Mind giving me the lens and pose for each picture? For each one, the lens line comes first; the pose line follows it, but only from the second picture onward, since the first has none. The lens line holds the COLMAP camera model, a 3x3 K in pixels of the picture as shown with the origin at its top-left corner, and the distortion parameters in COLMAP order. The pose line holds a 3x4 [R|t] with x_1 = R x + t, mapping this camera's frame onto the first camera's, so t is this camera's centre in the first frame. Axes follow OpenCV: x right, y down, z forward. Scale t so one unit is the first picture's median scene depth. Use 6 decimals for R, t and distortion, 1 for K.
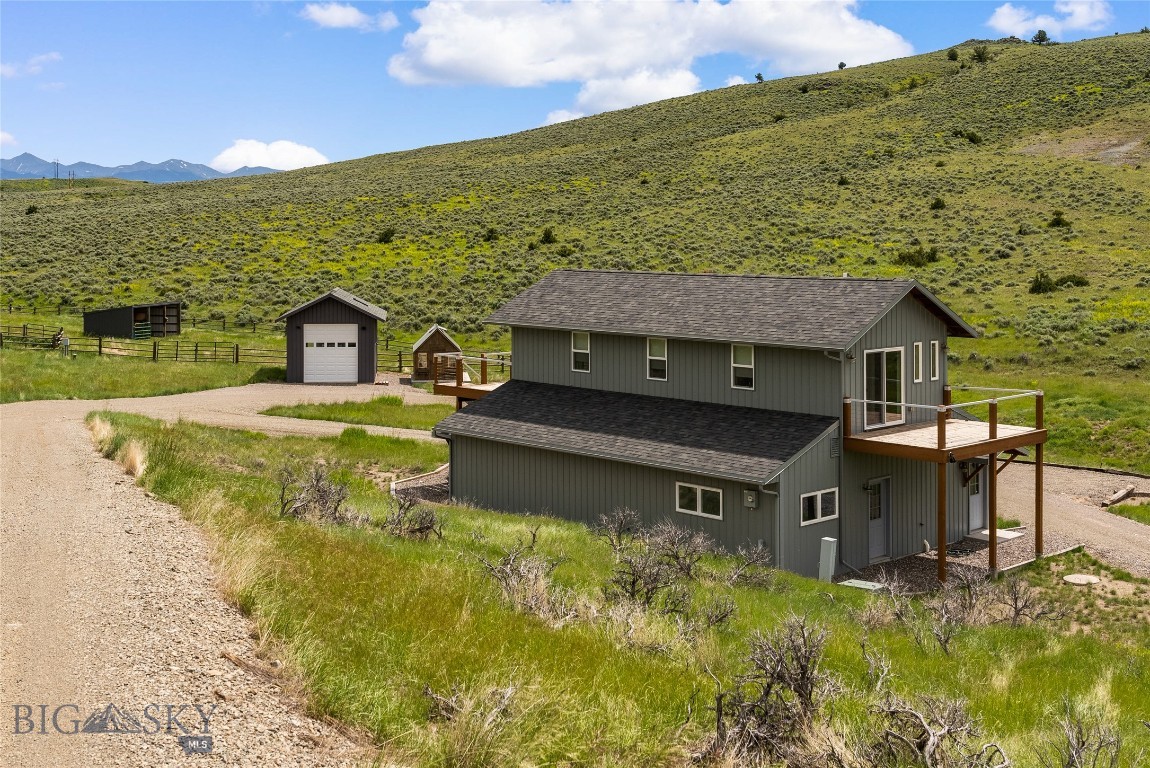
lens RADIAL K [[1341.6, 0, 575.5], [0, 1341.6, 384.2], [0, 0, 1]] dist [0.052149, 0.000000]
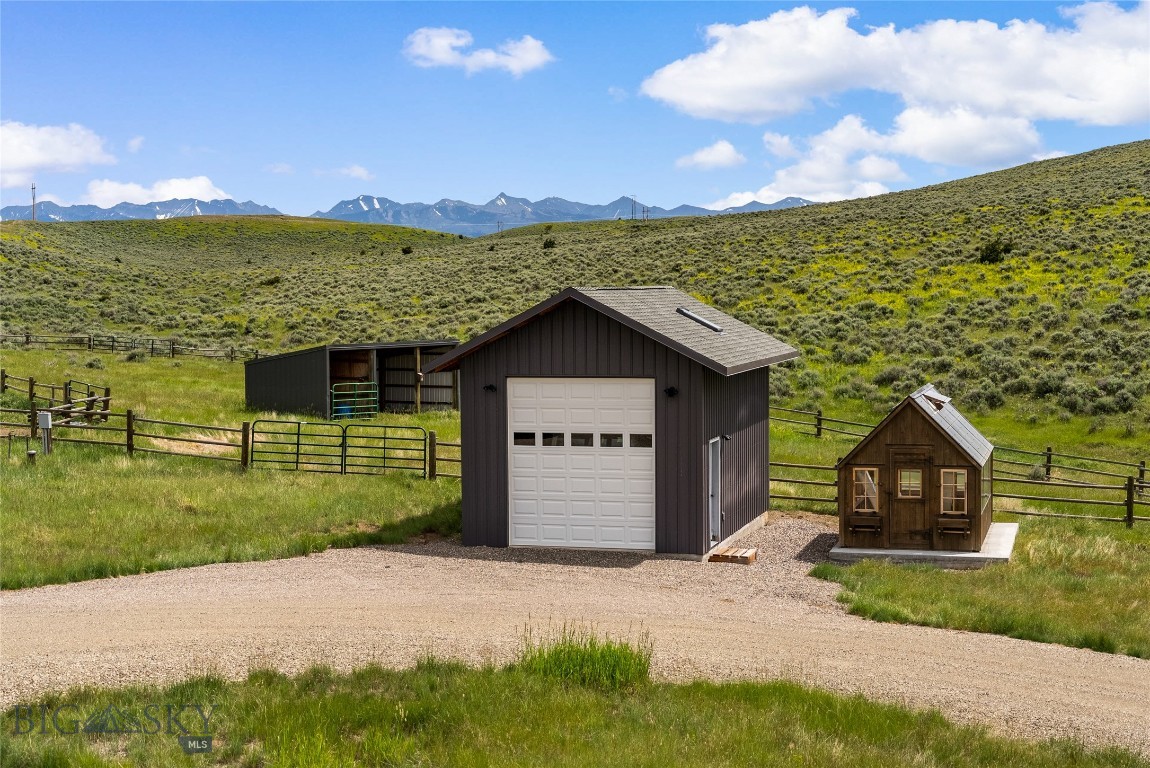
lens RADIAL K [[1836.4, 0, 576.5], [0, 1836.4, 385.4], [0, 0, 1]] dist [0.036422, 0.000000]
pose [[0.924885, 0.007120, -0.380180, -0.004252], [-0.027691, 0.998431, -0.048667, -0.016130], [0.379237, 0.055539, 0.923631, 0.451251]]
